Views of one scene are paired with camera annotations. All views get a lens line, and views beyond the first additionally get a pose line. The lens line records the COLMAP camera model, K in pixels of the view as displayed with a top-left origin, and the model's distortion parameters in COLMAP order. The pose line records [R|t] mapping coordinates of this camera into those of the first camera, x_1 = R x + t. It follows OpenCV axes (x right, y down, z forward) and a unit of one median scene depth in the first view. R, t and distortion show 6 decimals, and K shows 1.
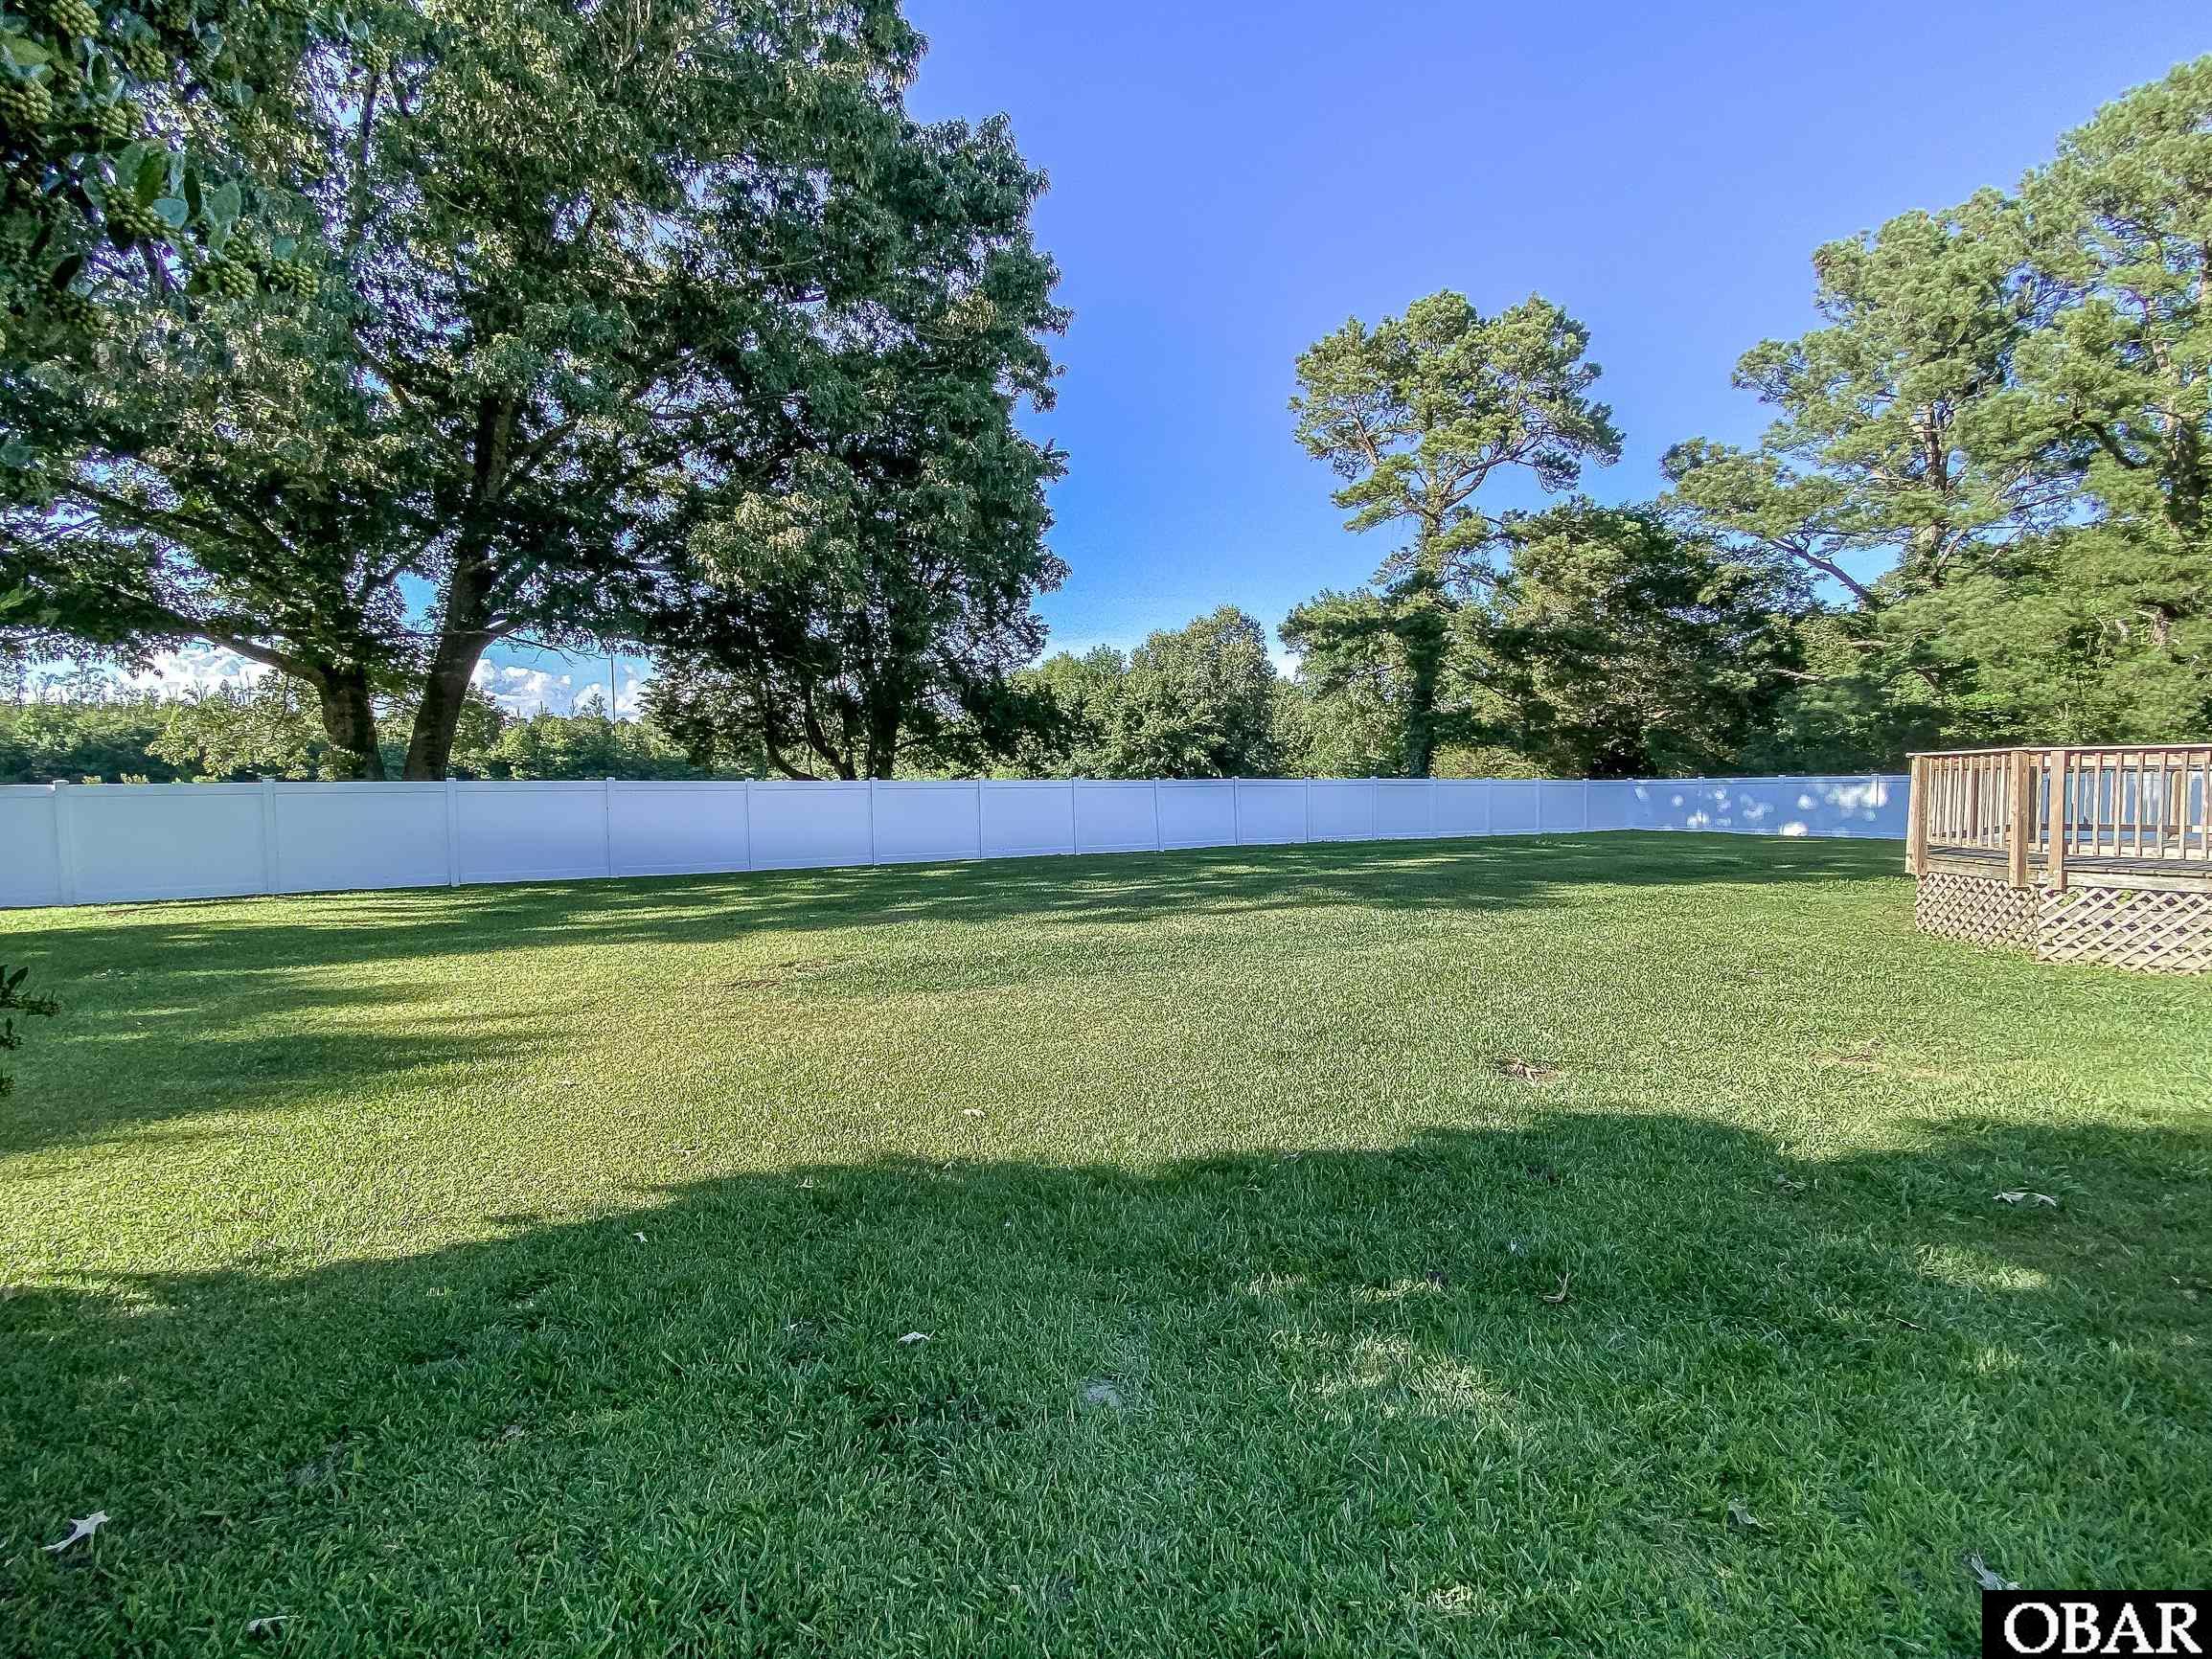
lens RADIAL K [[885.9, 0, 1106.0], [0, 885.9, 829.5], [0, 0, 1]] dist [0.000568, 0.000049]
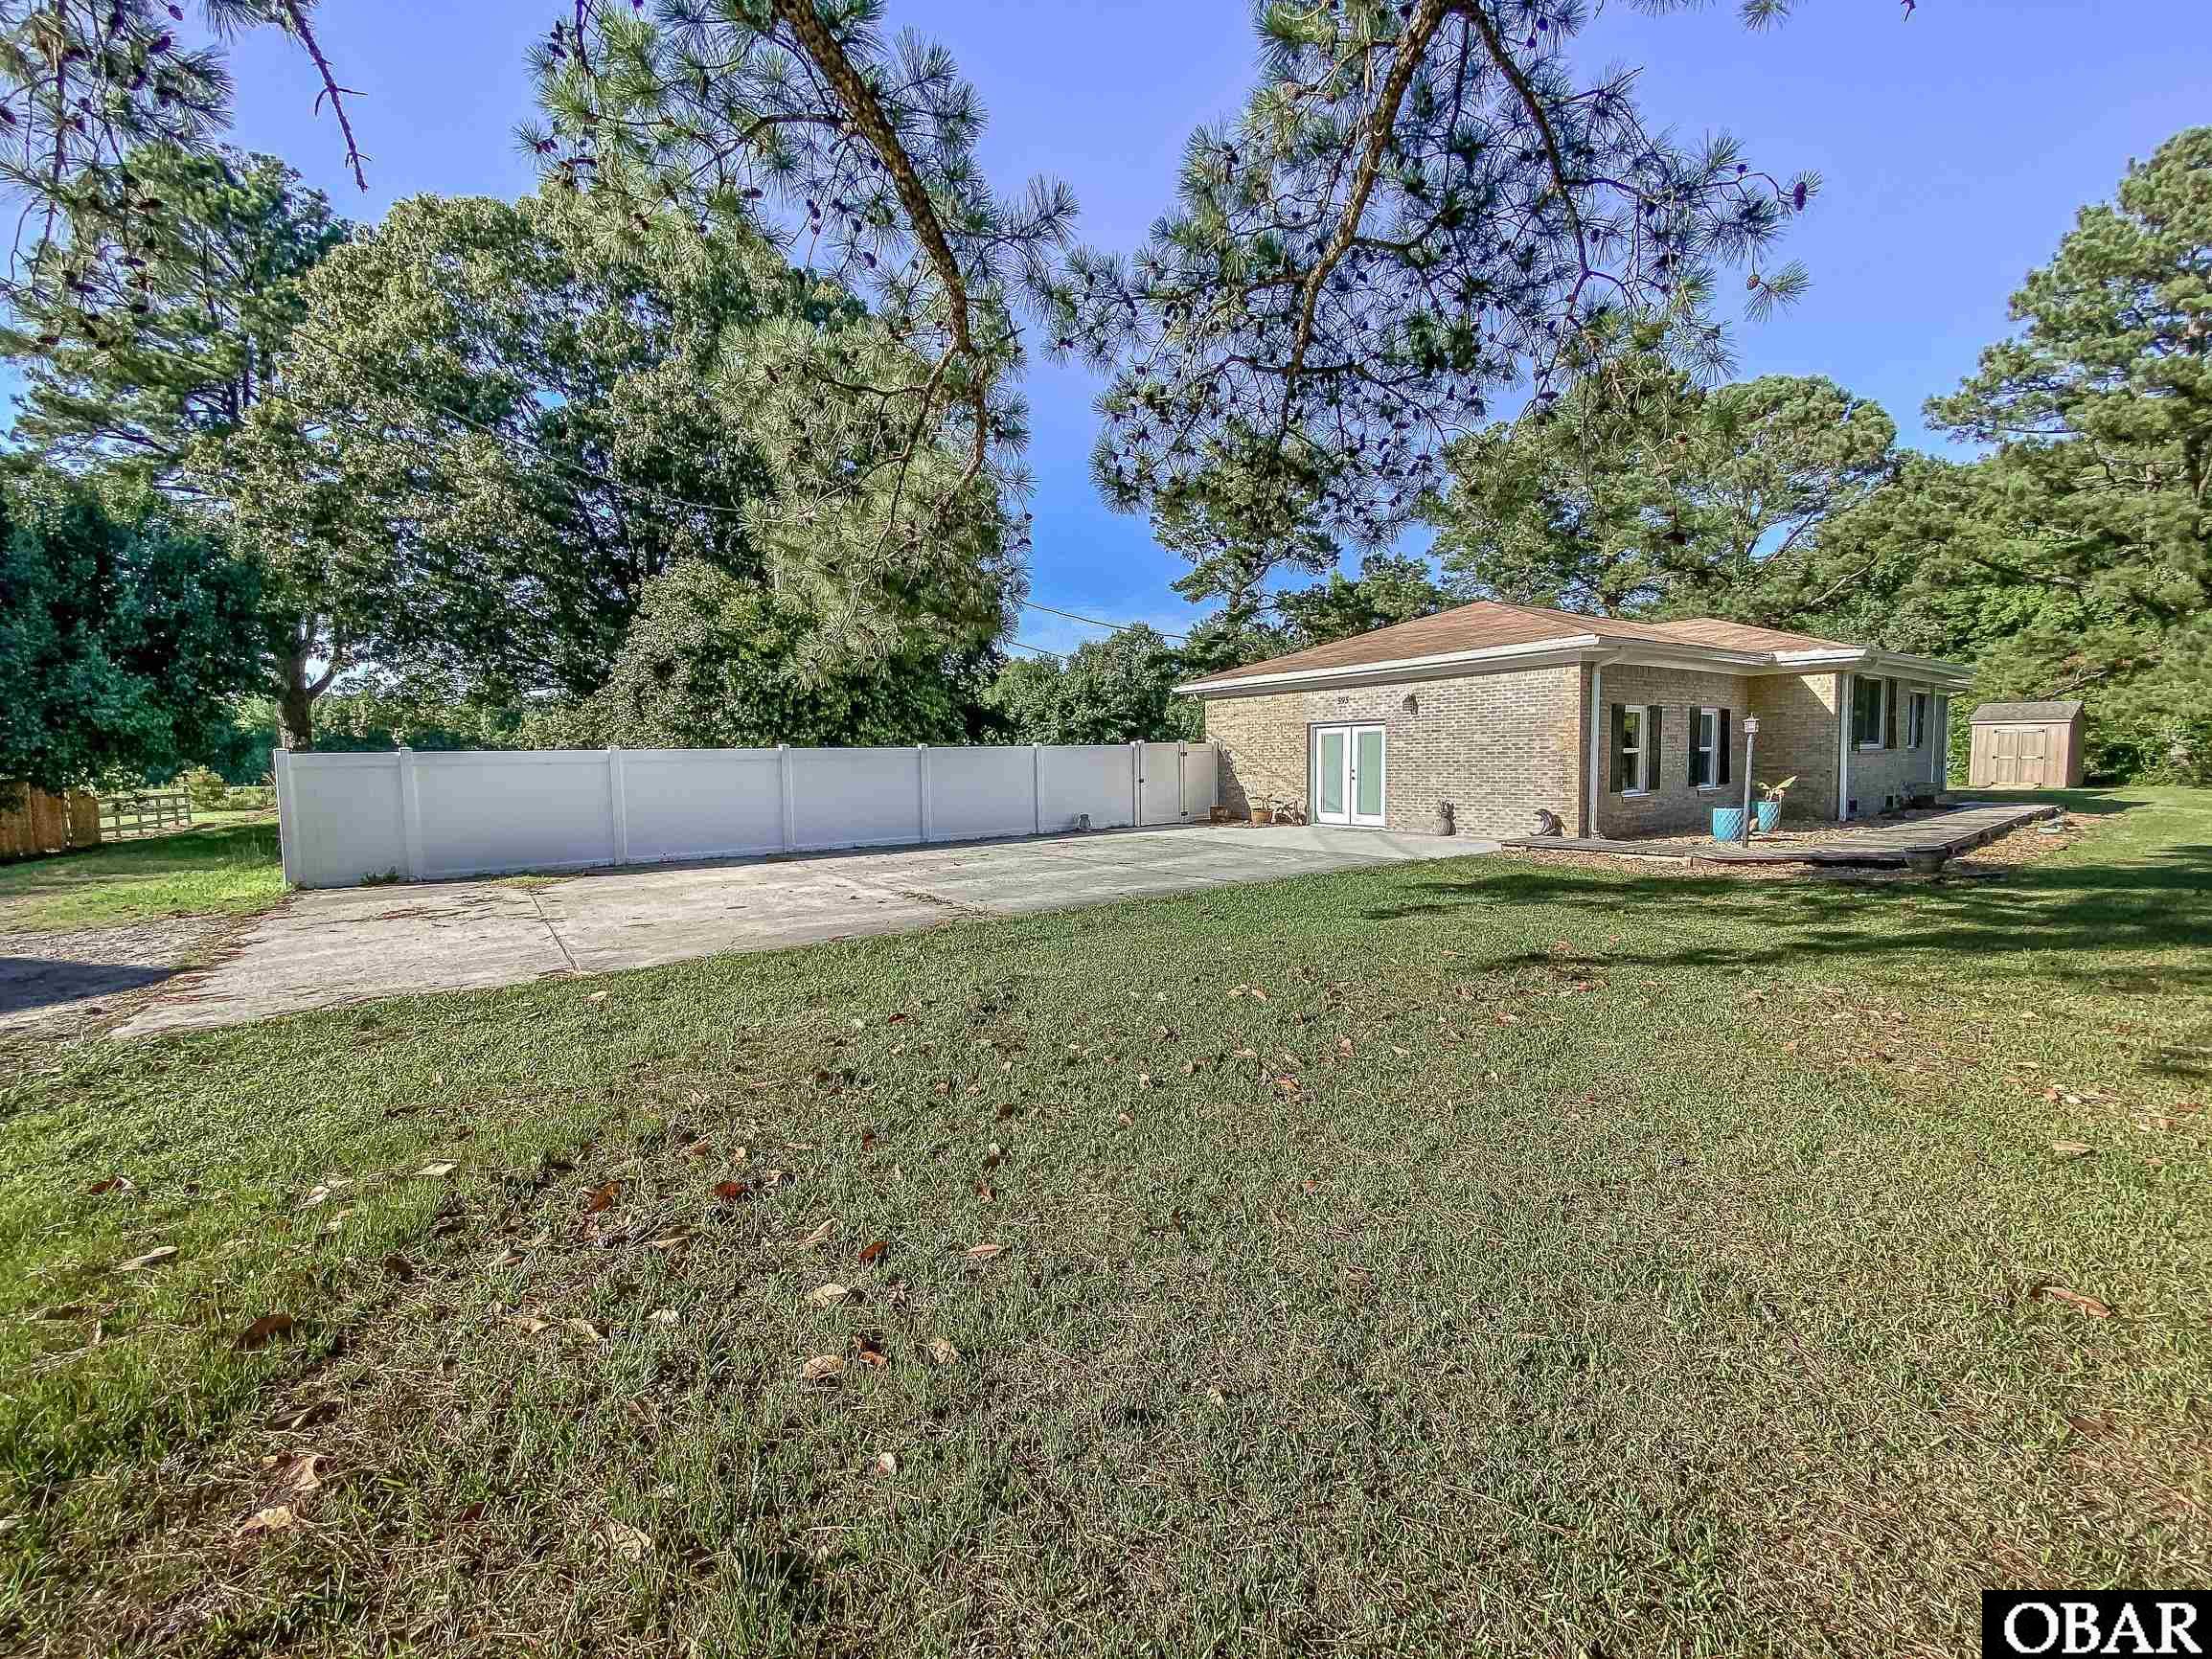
lens RADIAL K [[890.5, 0, 1106.0], [0, 890.5, 829.5], [0, 0, 1]] dist [0.035948, -0.000013]
pose [[0.998907, -0.015893, 0.043956, 0.027361], [0.014524, 0.999405, 0.031299, 0.016293], [-0.044427, -0.030627, 0.998543, -0.361233]]
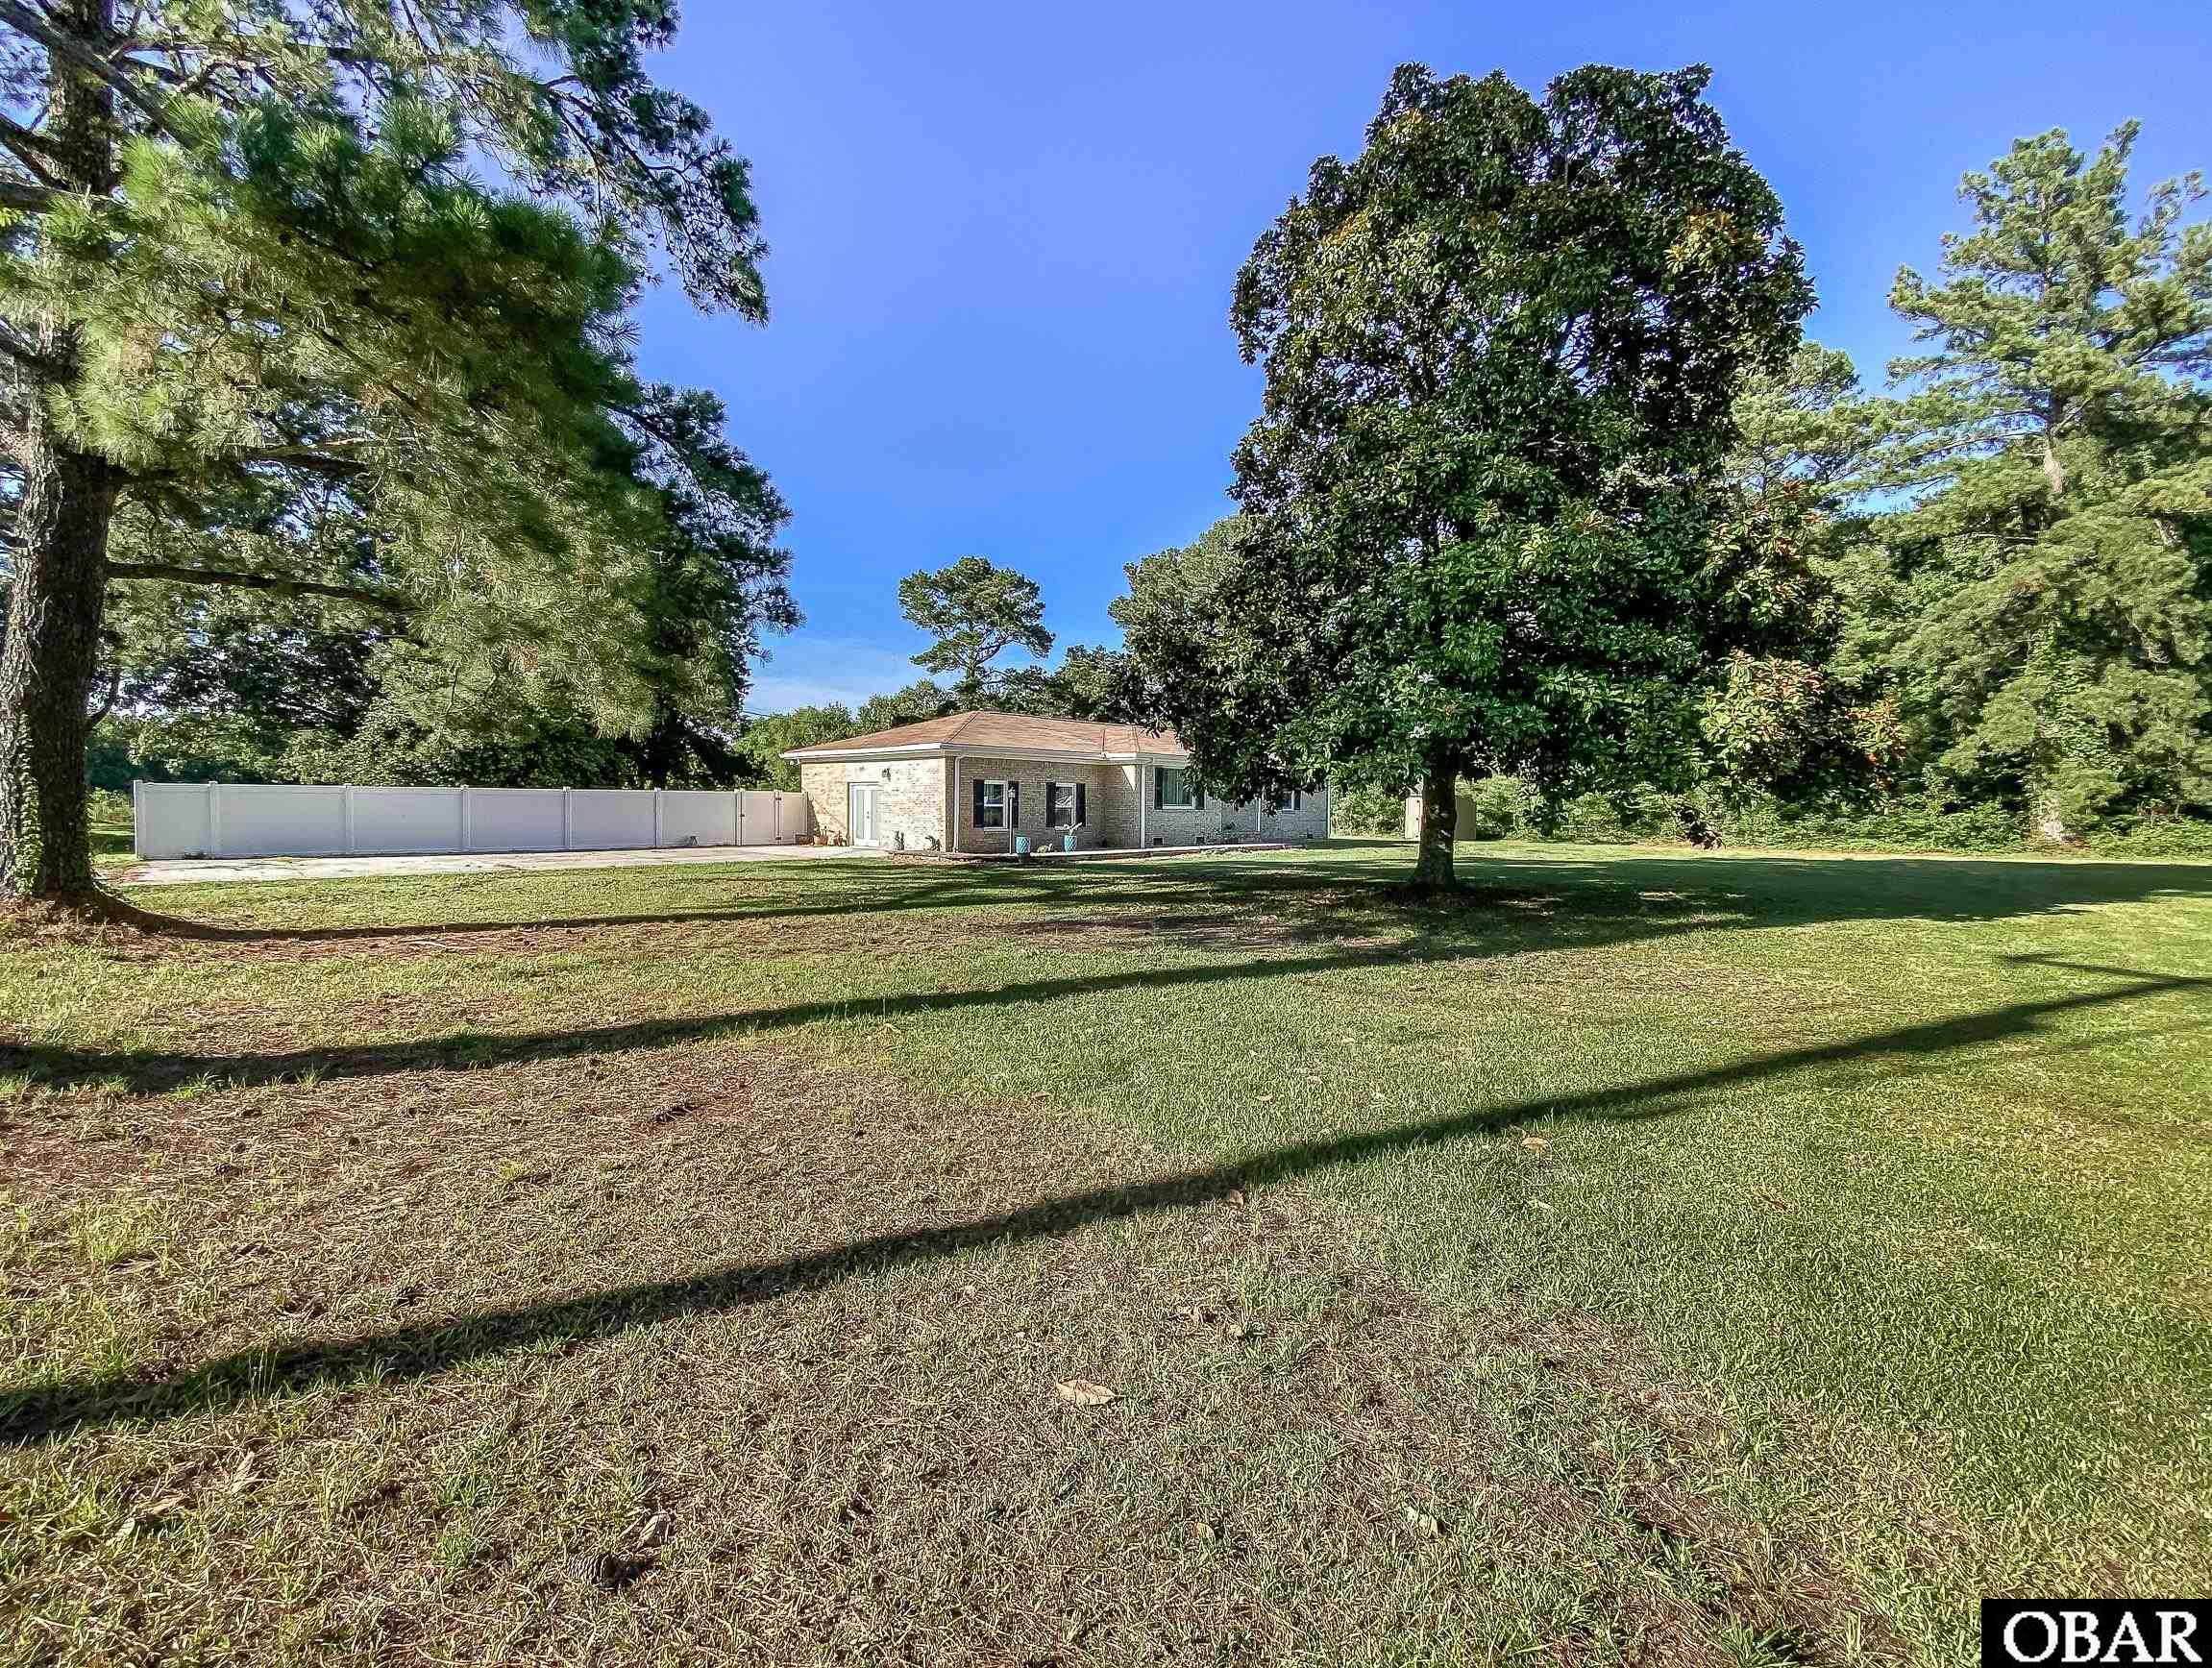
lens RADIAL K [[893.3, 0, 1106.0], [0, 893.3, 834.0], [0, 0, 1]] dist [-0.000682, -0.000115]
pose [[0.976311, 0.010600, 0.216112, 0.131071], [-0.007175, 0.999836, -0.016629, 0.024742], [-0.216253, 0.014685, 0.976227, -0.541191]]
